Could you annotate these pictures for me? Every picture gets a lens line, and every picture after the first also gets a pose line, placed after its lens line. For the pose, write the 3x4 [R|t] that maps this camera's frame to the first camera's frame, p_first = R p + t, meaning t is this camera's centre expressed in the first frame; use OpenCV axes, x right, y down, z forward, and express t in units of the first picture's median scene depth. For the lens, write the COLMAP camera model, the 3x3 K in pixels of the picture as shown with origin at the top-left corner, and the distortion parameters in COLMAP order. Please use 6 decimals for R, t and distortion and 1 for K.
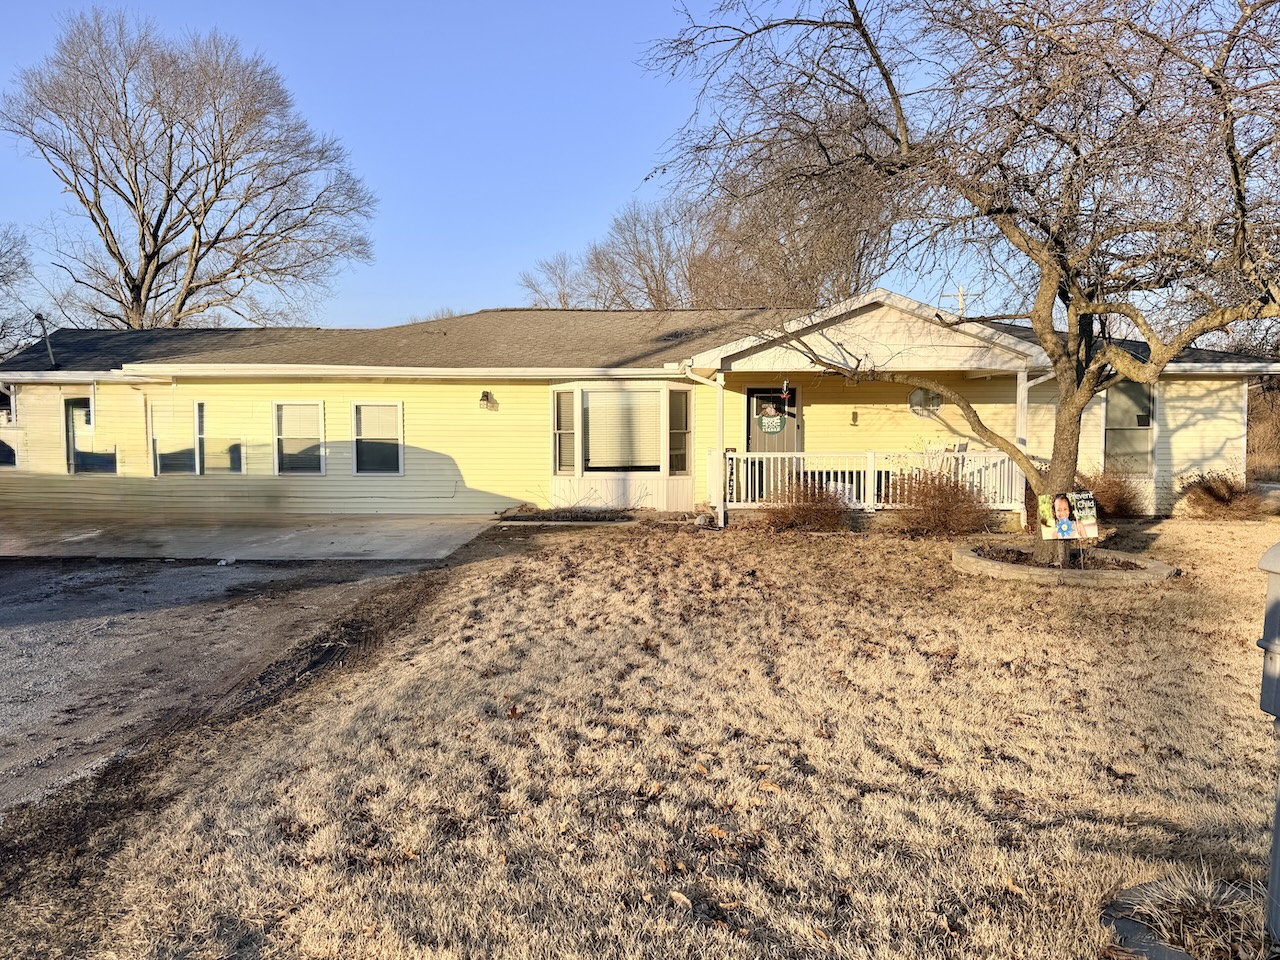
lens RADIAL K [[919.5, 0, 640.0], [0, 919.5, 480.0], [0, 0, 1]] dist [0.042042, -0.030479]
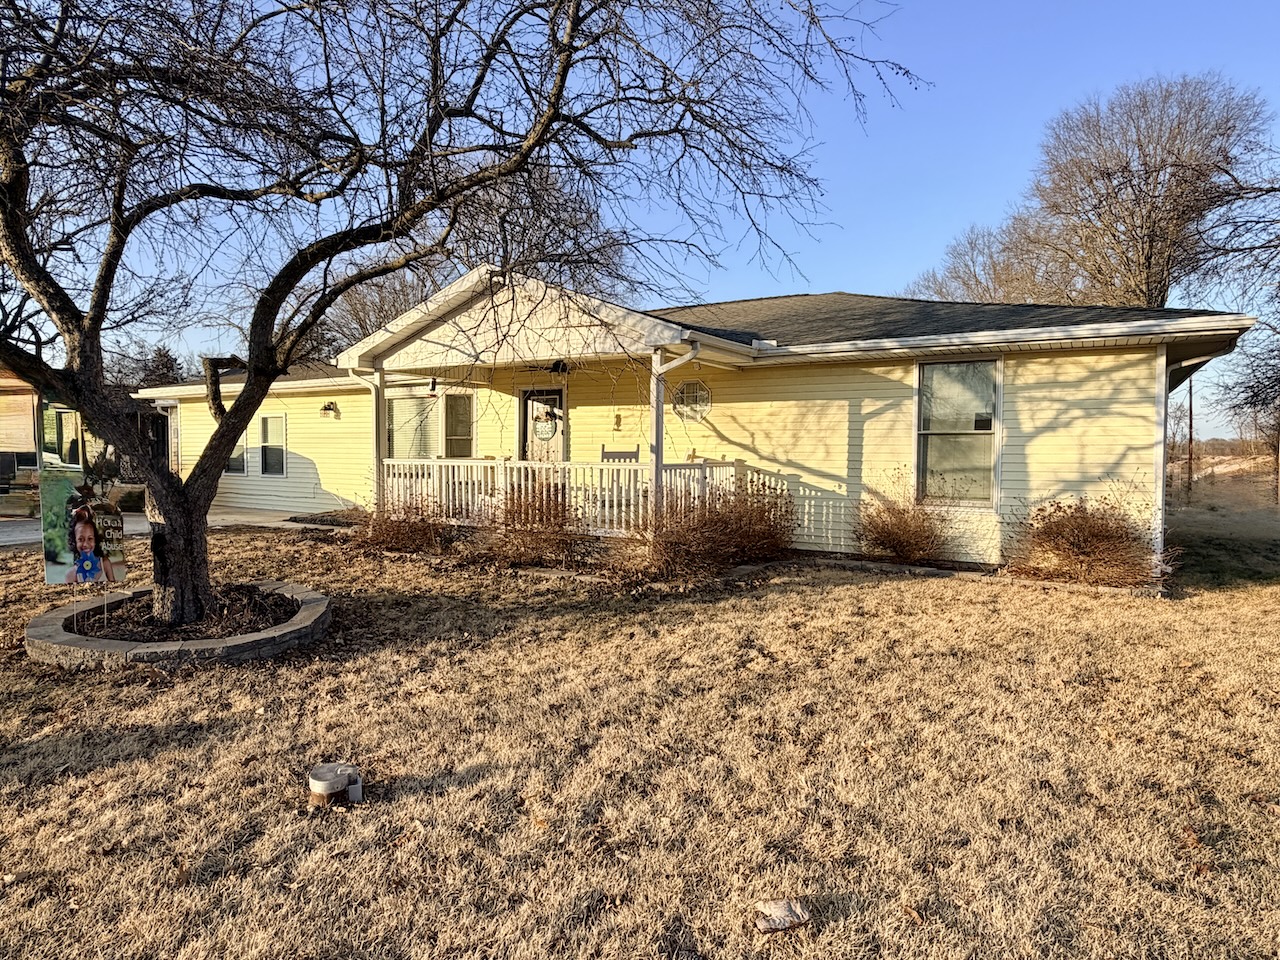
lens RADIAL K [[777.1, 0, 640.0], [0, 777.1, 480.0], [0, 0, 1]] dist [0.001100, 0.000644]
pose [[0.862641, 0.024320, -0.505232, 0.613675], [-0.030057, 0.999543, -0.003205, -0.012366], [0.504923, 0.017950, 0.862978, 0.397823]]
